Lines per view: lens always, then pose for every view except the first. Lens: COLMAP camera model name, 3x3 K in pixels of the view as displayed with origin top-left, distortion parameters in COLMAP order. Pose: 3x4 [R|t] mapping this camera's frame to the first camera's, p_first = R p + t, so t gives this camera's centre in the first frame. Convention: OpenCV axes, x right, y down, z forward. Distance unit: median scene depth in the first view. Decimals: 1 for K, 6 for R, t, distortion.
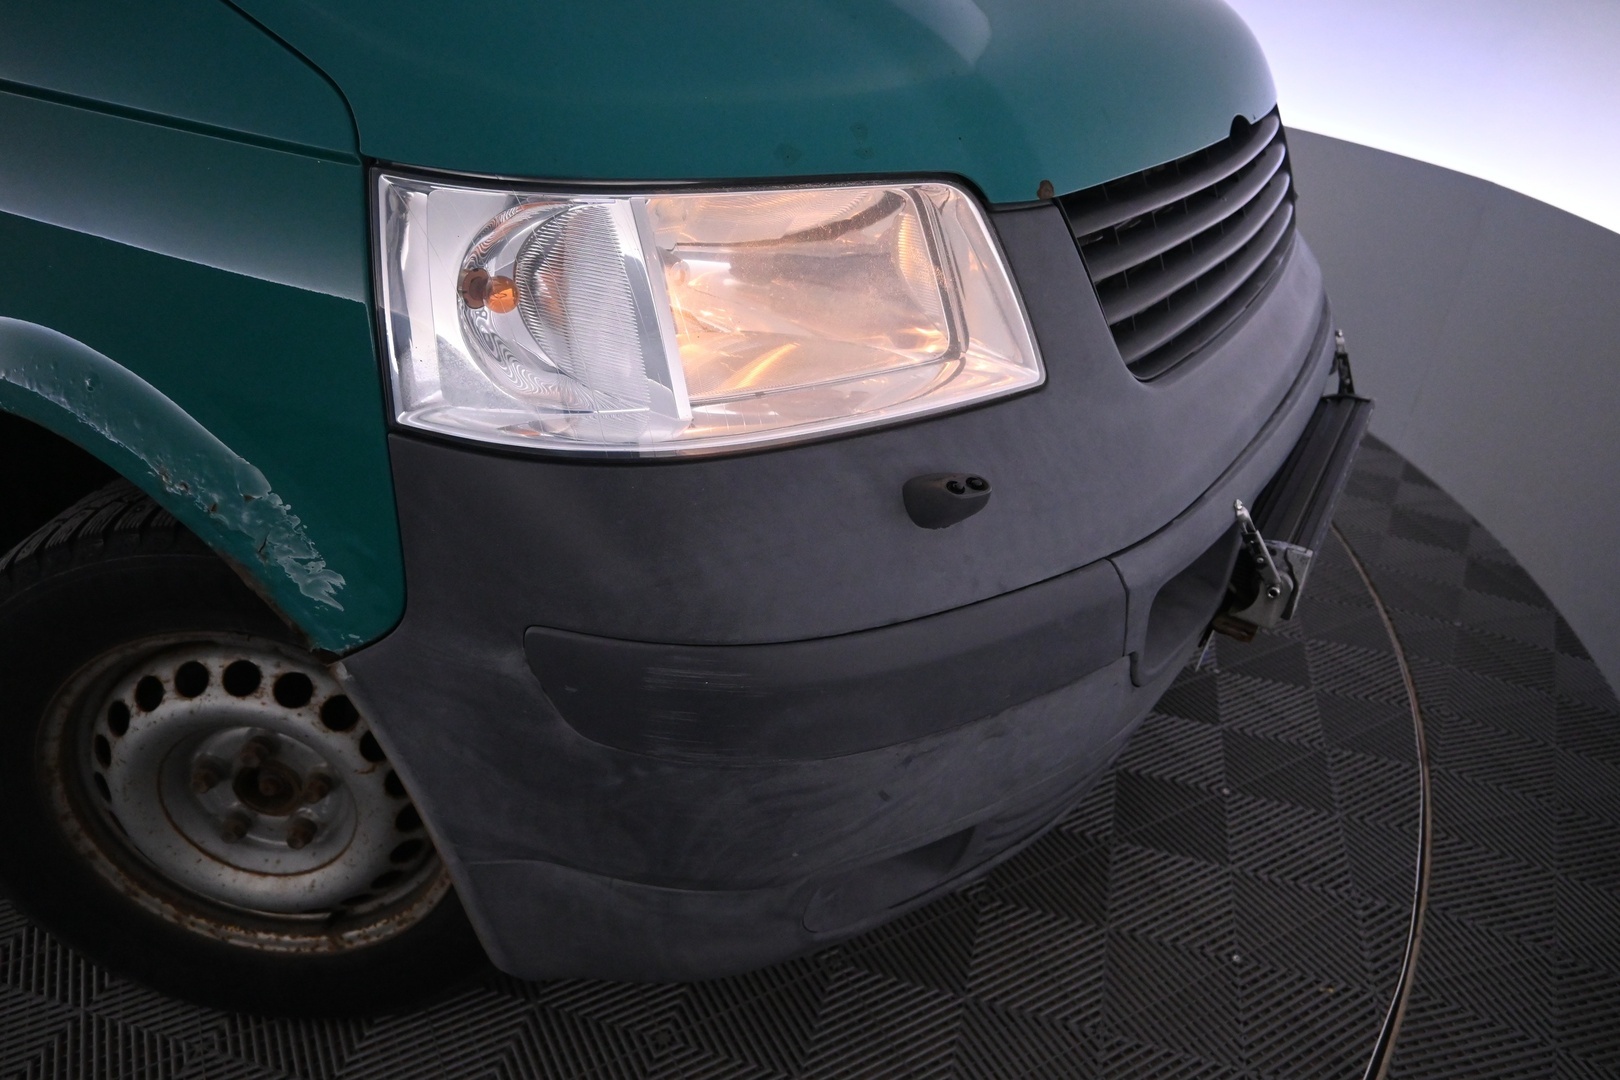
lens RADIAL K [[1104.0, 0, 810.0], [0, 1104.0, 540.0], [0, 0, 1]] dist [-0.005783, 0.001801]
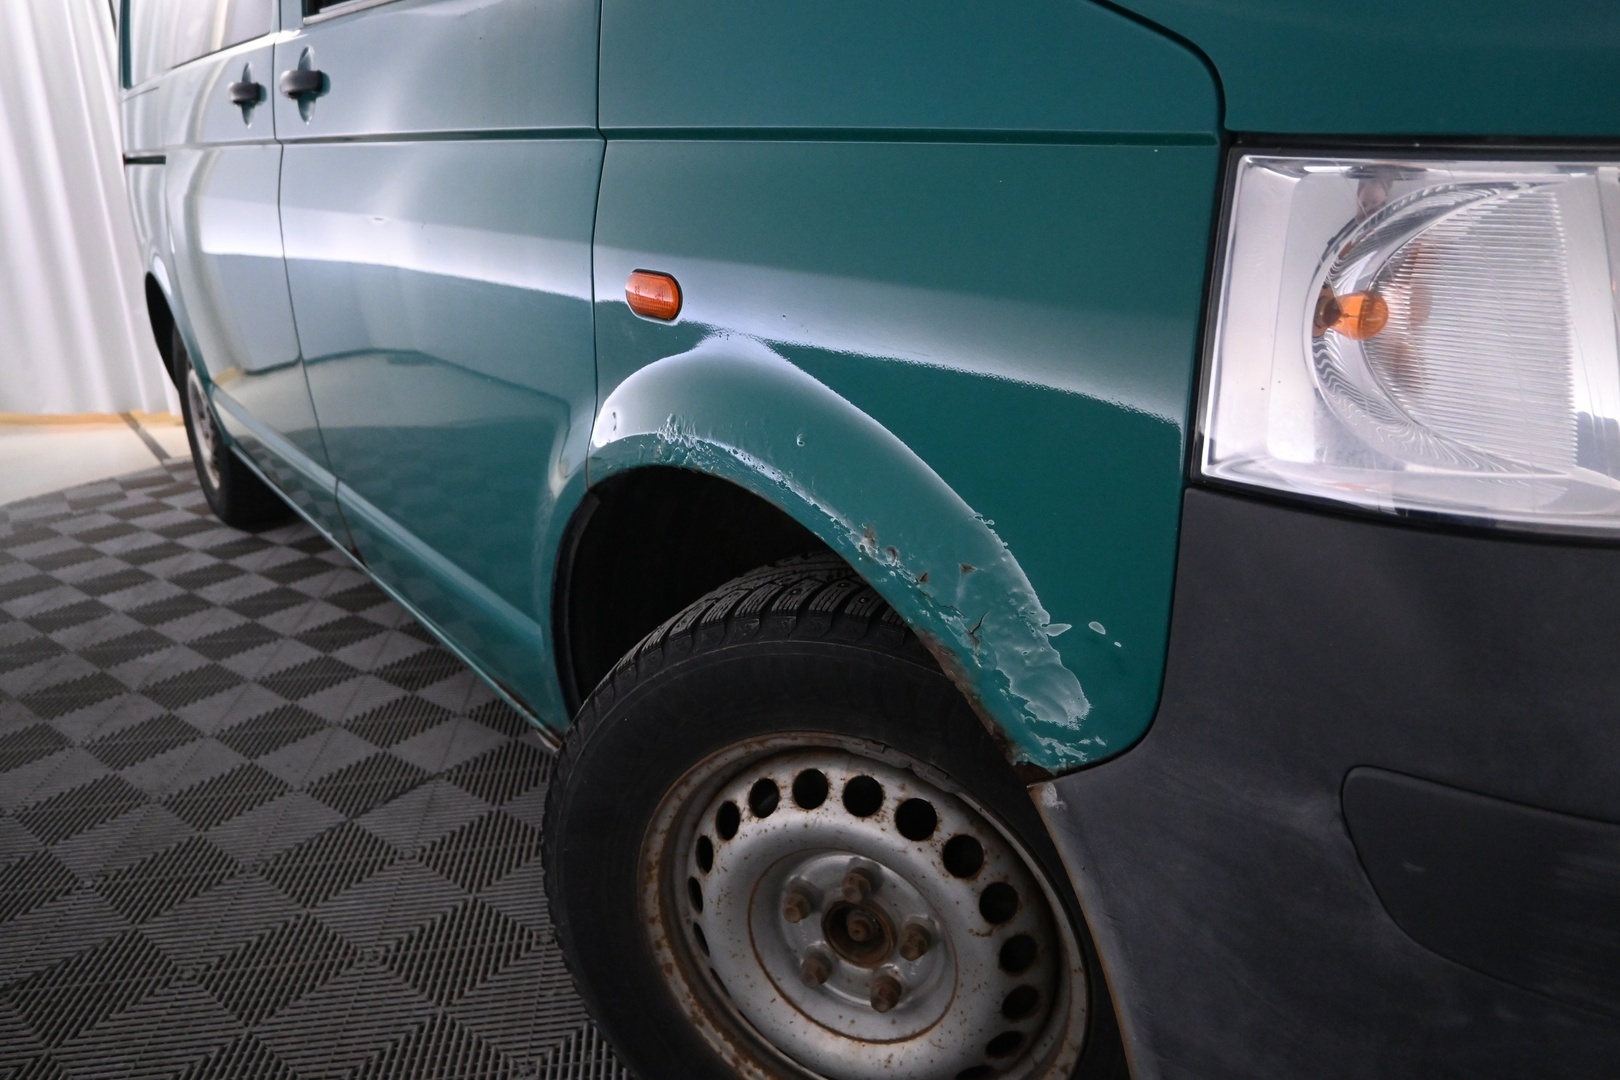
lens RADIAL K [[1104.0, 0, 810.0], [0, 1104.0, 540.0], [0, 0, 1]] dist [-0.005783, 0.001801]
pose [[0.921452, 0.064413, -0.383115, -0.228007], [-0.132770, 0.978994, -0.154734, 0.066564], [0.365100, 0.193446, 0.910648, 0.139846]]
